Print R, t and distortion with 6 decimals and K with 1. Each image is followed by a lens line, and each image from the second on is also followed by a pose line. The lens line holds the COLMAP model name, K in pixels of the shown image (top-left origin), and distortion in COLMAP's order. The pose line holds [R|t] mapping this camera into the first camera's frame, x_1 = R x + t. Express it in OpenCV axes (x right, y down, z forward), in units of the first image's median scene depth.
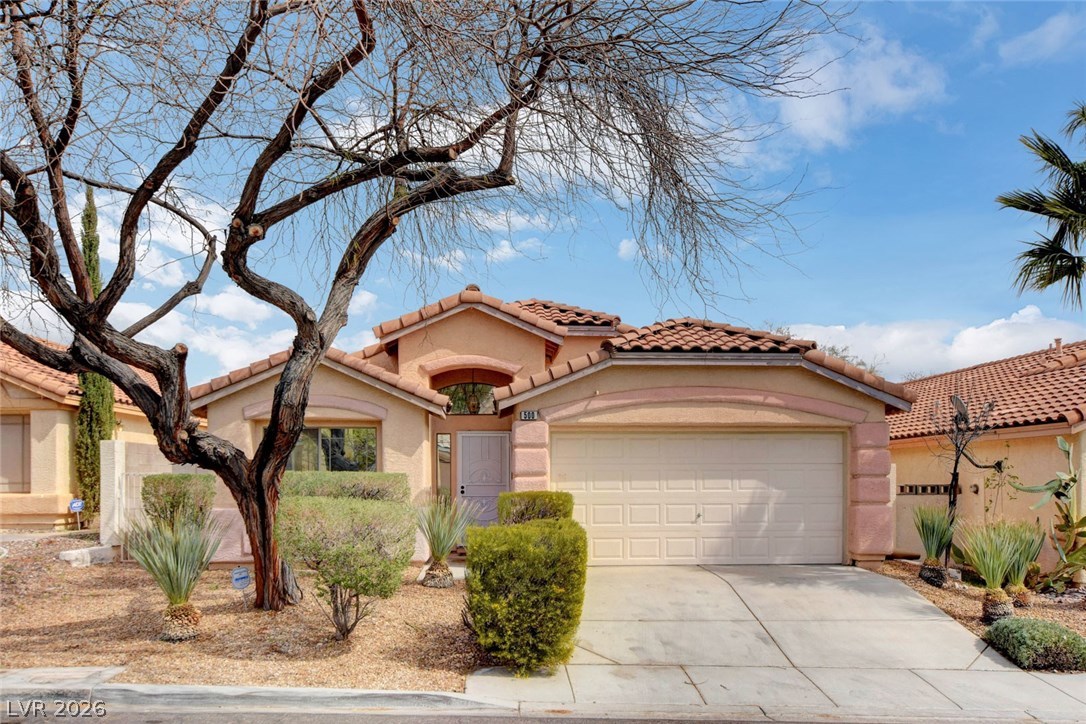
lens RADIAL K [[872.8, 0, 544.6], [0, 872.8, 279.1], [0, 0, 1]] dist [-0.000477, 0.018830]
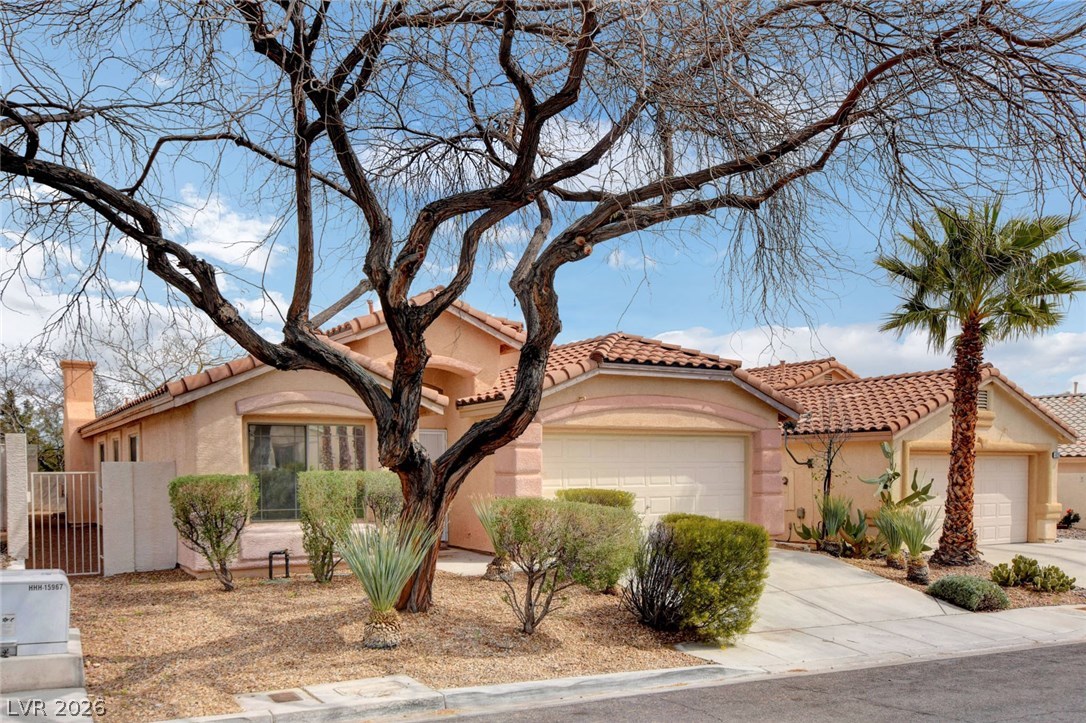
lens RADIAL K [[872.8, 0, 544.6], [0, 872.8, 278.6], [0, 0, 1]] dist [-0.000477, 0.018830]
pose [[0.893227, 0.091986, 0.440096, -0.483105], [-0.097333, 0.995197, -0.010461, -0.003818], [-0.438944, -0.033492, 0.897890, 0.036996]]
